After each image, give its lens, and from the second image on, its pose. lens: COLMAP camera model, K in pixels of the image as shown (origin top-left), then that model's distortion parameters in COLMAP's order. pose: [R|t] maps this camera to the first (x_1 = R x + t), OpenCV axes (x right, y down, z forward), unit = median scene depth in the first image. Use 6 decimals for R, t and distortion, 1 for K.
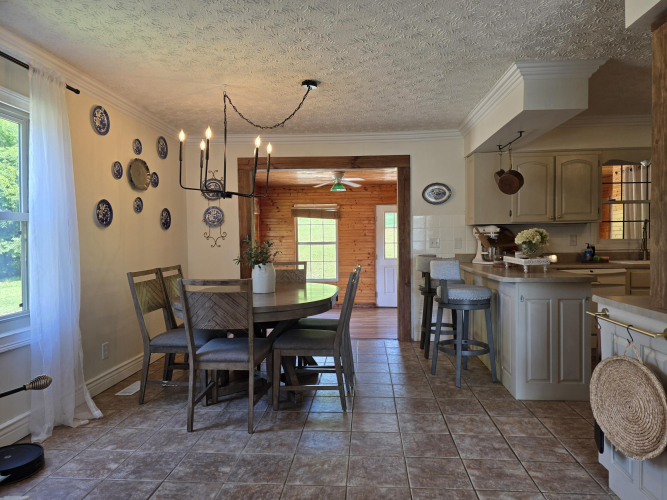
lens RADIAL K [[447.5, 0, 334.5], [0, 447.5, 249.9], [0, 0, 1]] dist [0.057266, -0.041838]
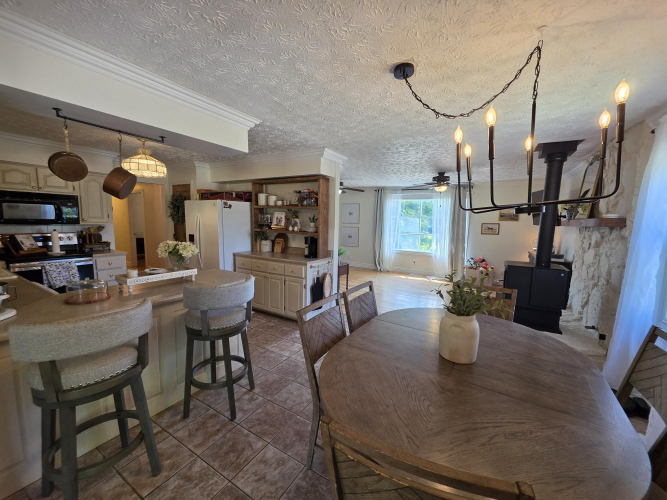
lens RADIAL K [[271.0, 0, 336.0], [0, 271.0, 247.7], [0, 0, 1]] dist [0.000759, 0.000182]
pose [[-0.895984, -0.054295, 0.440754, -0.150018], [0.002400, 0.991891, 0.127067, -0.099696], [-0.444079, 0.114908, -0.888589, 1.281153]]
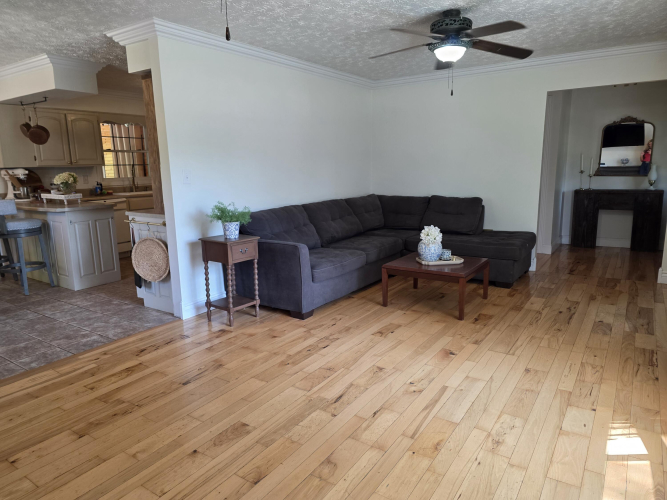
lens RADIAL K [[447.5, 0, 331.9], [0, 447.5, 250.8], [0, 0, 1]] dist [0.057266, -0.041838]
pose [[0.500465, -0.160399, 0.850769, -0.338916], [0.036726, 0.985736, 0.164241, -0.008466], [-0.864978, -0.050951, 0.499217, -0.369258]]
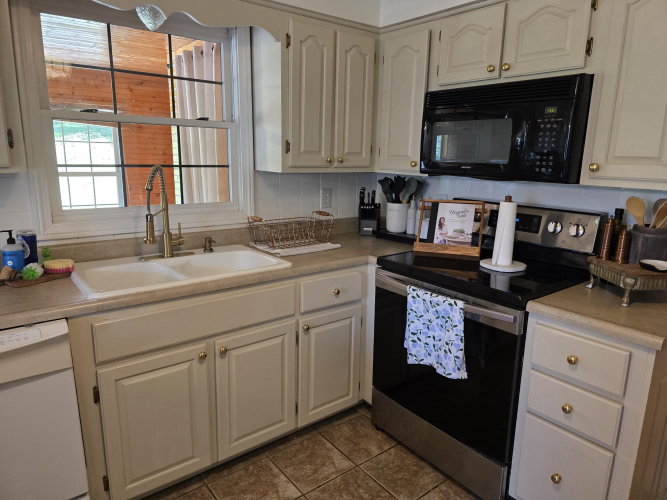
lens RADIAL K [[447.5, 0, 333.7], [0, 447.5, 248.4], [0, 0, 1]] dist [0.057266, -0.041838]
pose [[0.731020, -0.117725, 0.672124, 0.596878], [-0.010578, 0.982931, 0.183669, -0.079644], [-0.682274, -0.141375, 0.717297, 0.678494]]
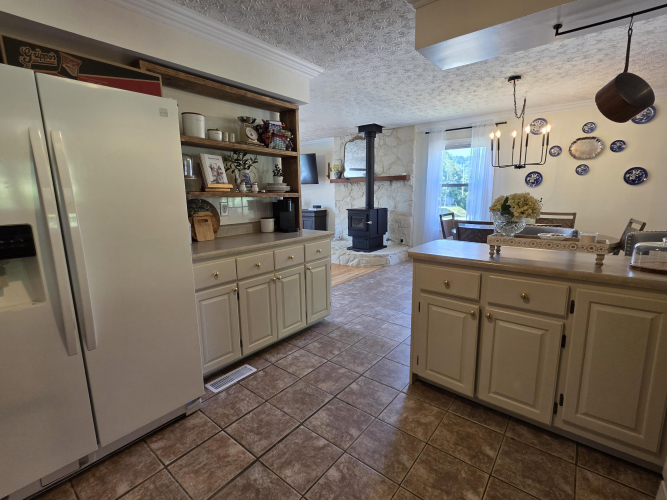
lens RADIAL K [[315.0, 0, 331.4], [0, 315.0, 248.8], [0, 0, 1]] dist [-0.015065, -0.000504]
pose [[-0.582272, 0.165435, -0.795984, 0.897081], [-0.005819, 0.978204, 0.207564, -0.054603], [0.812973, 0.125491, -0.568618, 0.962769]]
